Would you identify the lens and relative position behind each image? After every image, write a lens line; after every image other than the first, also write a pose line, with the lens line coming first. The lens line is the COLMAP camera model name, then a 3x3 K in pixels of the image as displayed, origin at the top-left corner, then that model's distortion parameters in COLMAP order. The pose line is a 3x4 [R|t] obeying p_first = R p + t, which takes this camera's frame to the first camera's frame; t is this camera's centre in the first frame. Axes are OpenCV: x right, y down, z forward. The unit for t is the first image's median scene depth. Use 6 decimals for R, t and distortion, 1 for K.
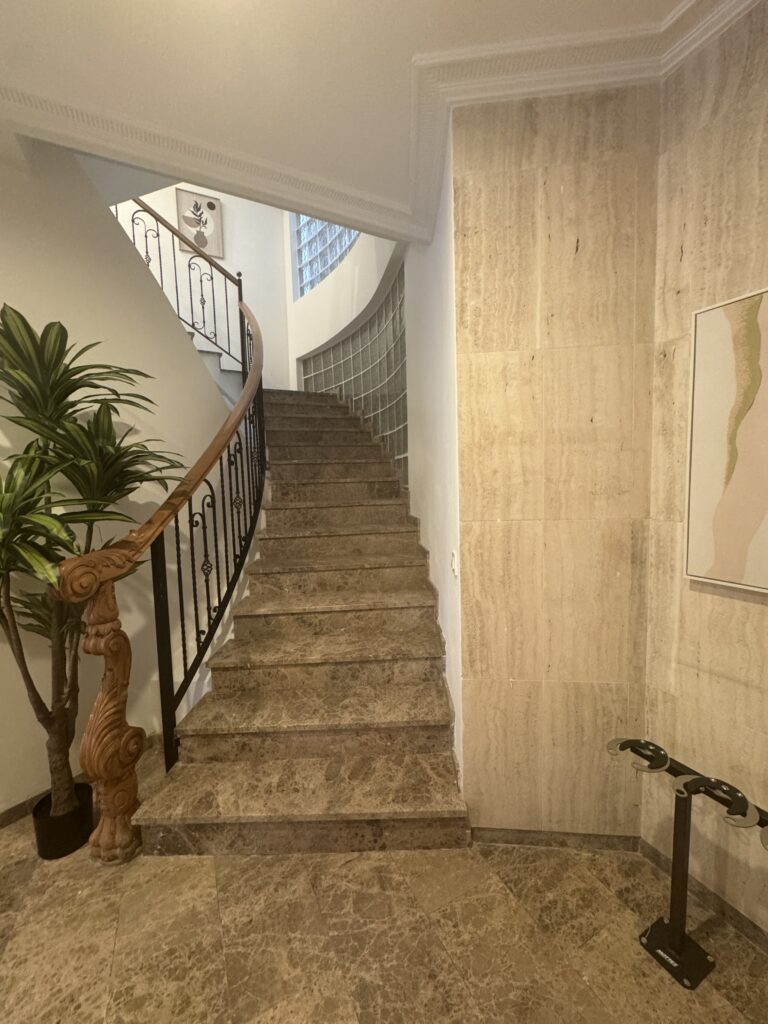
lens RADIAL K [[411.1, 0, 388.3], [0, 411.1, 509.2], [0, 0, 1]] dist [-0.005422, 0.001393]
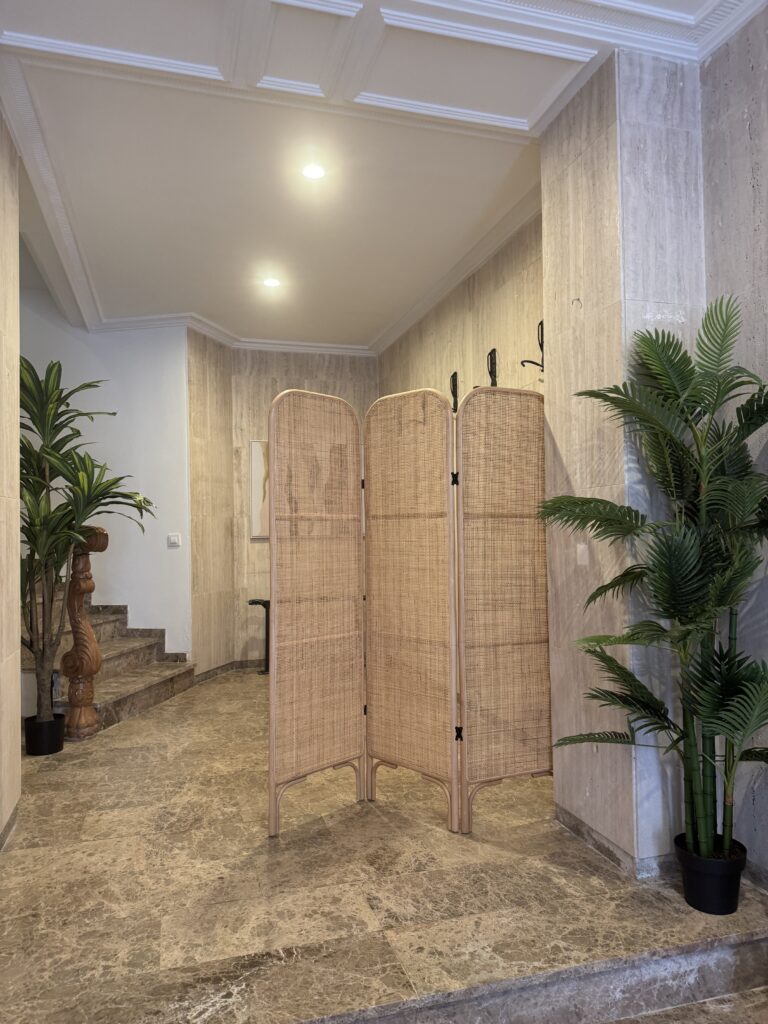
lens RADIAL K [[721.8, 0, 385.2], [0, 721.8, 512.0], [0, 0, 1]] dist [0.075125, -0.098618]
pose [[0.186918, 0.052836, 0.980954, -3.477487], [0.089077, 0.993528, -0.070487, 0.384865], [-0.978329, 0.100556, 0.181002, -0.655647]]
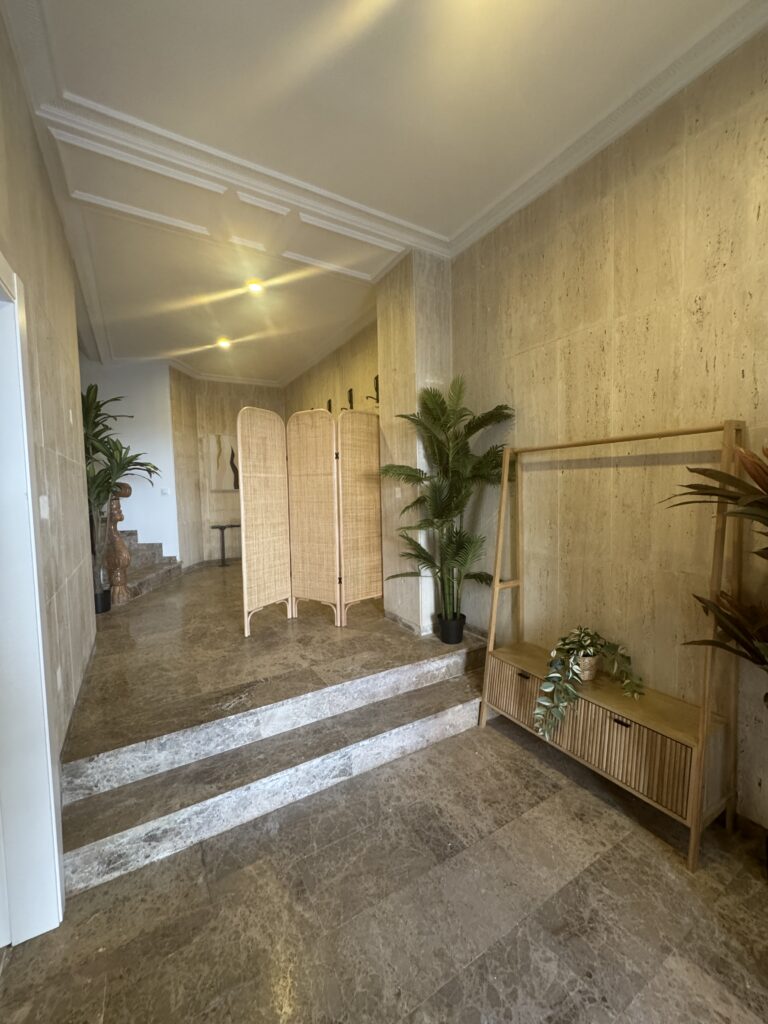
lens RADIAL K [[411.1, 0, 386.1], [0, 411.1, 509.9], [0, 0, 1]] dist [-0.005422, 0.001393]
pose [[-0.066500, -0.025021, 0.997473, -3.775224], [0.106073, 0.993843, 0.032002, 0.422055], [-0.992132, 0.107933, -0.063436, -0.586808]]
